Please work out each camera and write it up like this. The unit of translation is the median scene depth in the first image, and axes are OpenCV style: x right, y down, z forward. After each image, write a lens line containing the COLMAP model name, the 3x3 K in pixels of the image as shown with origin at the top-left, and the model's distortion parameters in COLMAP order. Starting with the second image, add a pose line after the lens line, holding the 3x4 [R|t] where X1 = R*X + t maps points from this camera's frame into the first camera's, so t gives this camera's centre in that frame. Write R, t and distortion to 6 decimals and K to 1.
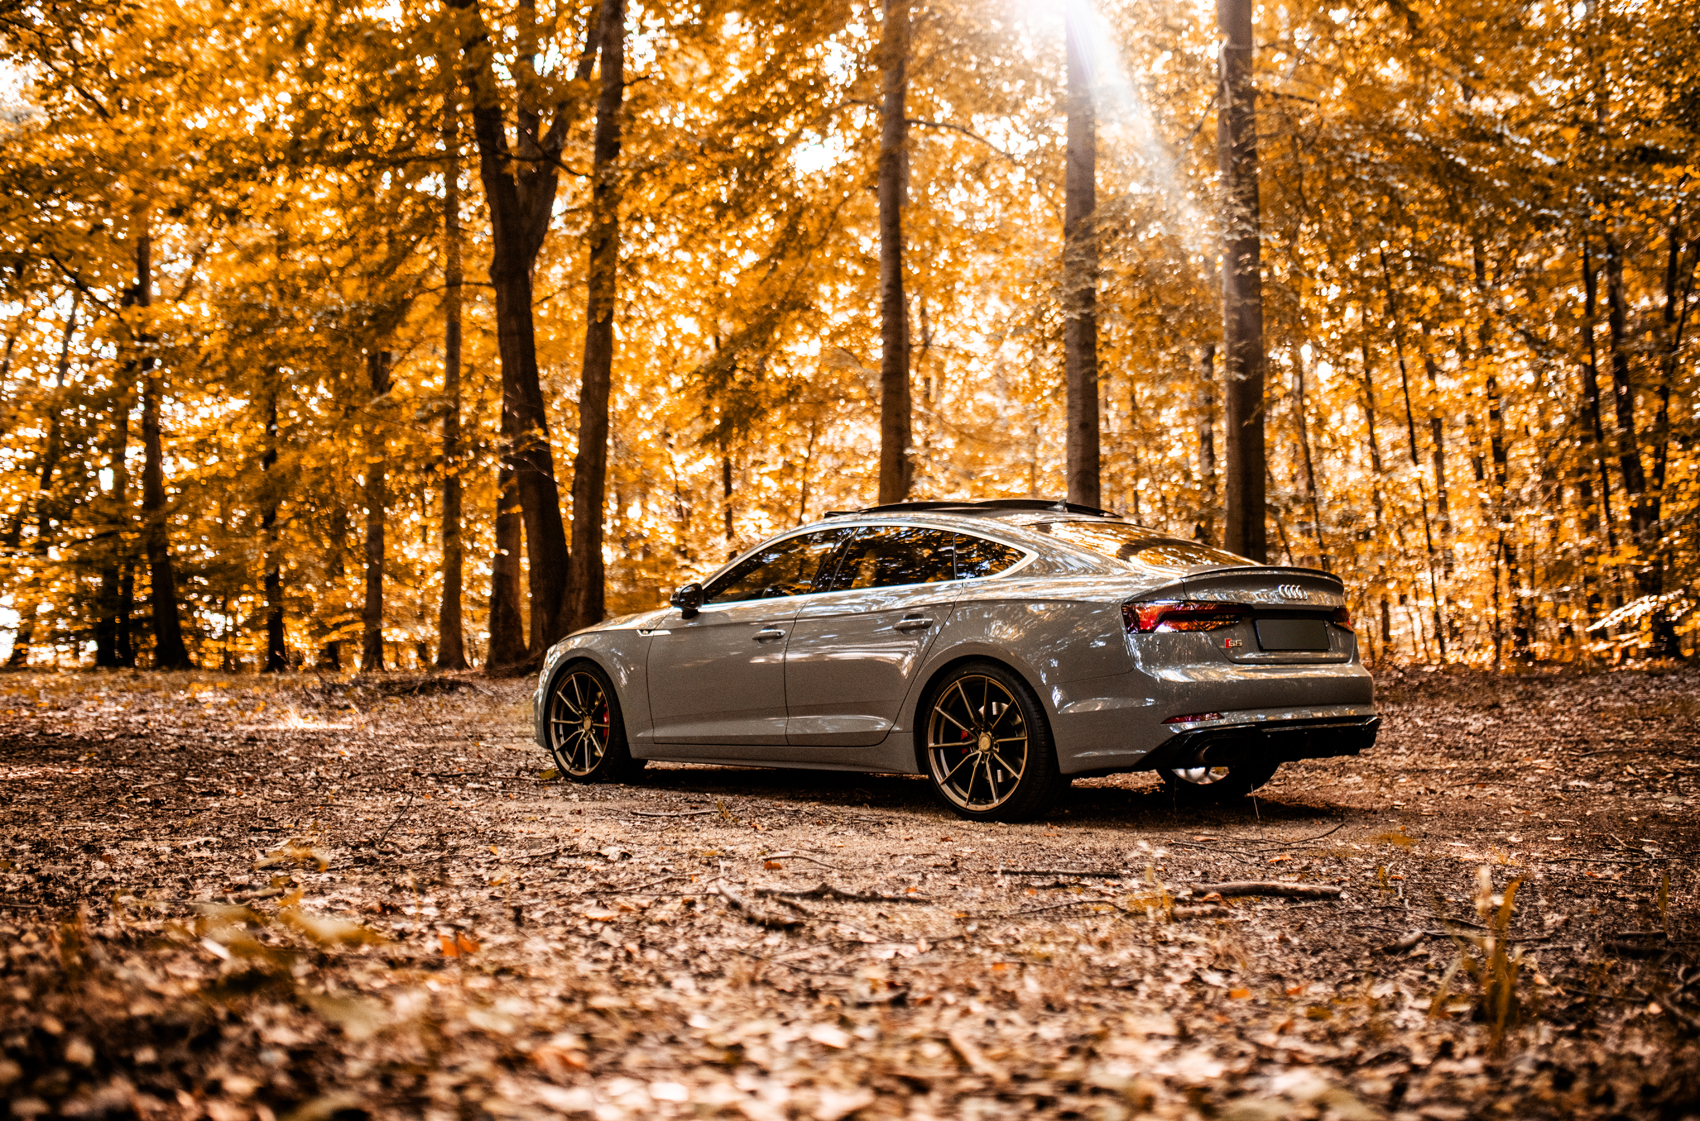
lens RADIAL K [[1548.4, 0, 850.0], [0, 1548.4, 560.5], [0, 0, 1]] dist [0.008387, 0.007883]
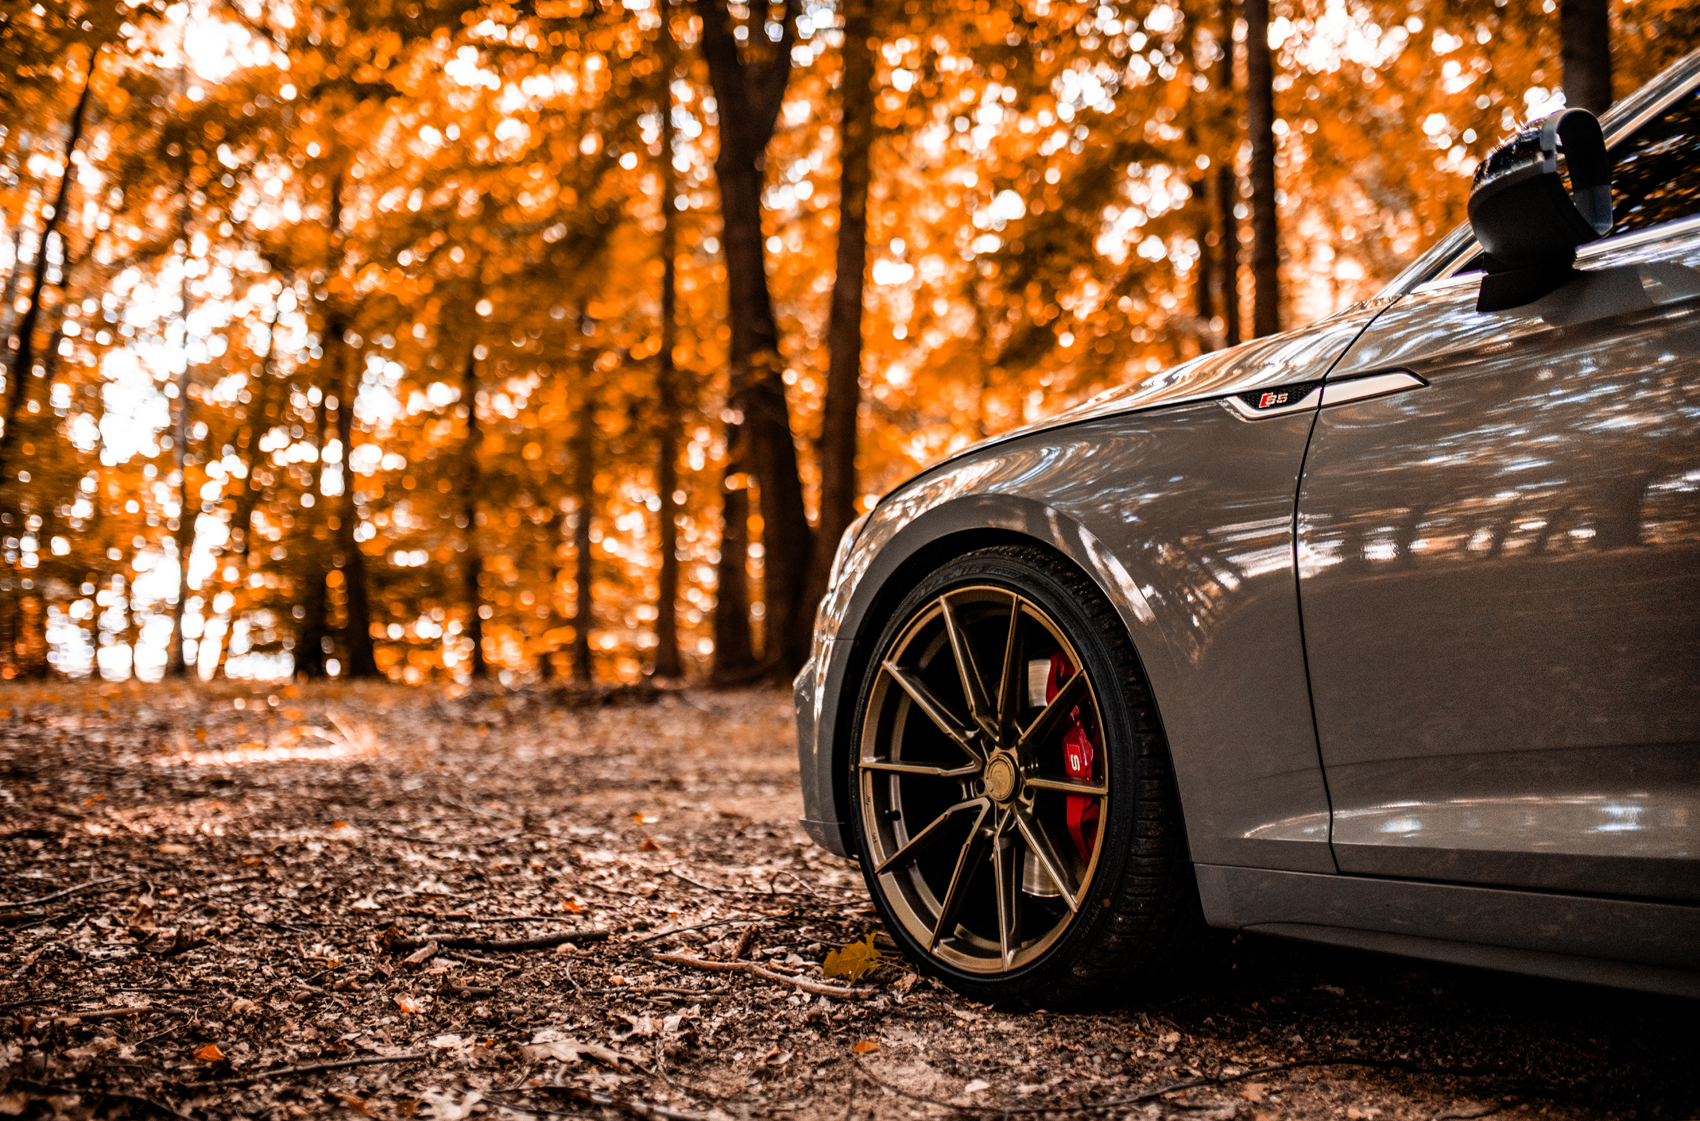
lens RADIAL K [[1737.6, 0, 850.0], [0, 1737.6, 560.5], [0, 0, 1]] dist [-0.013356, -0.005943]
pose [[0.988545, -0.001527, -0.150918, -0.024919], [0.000770, 0.999987, -0.005076, 0.011525], [0.150924, 0.004901, 0.988533, 0.116167]]
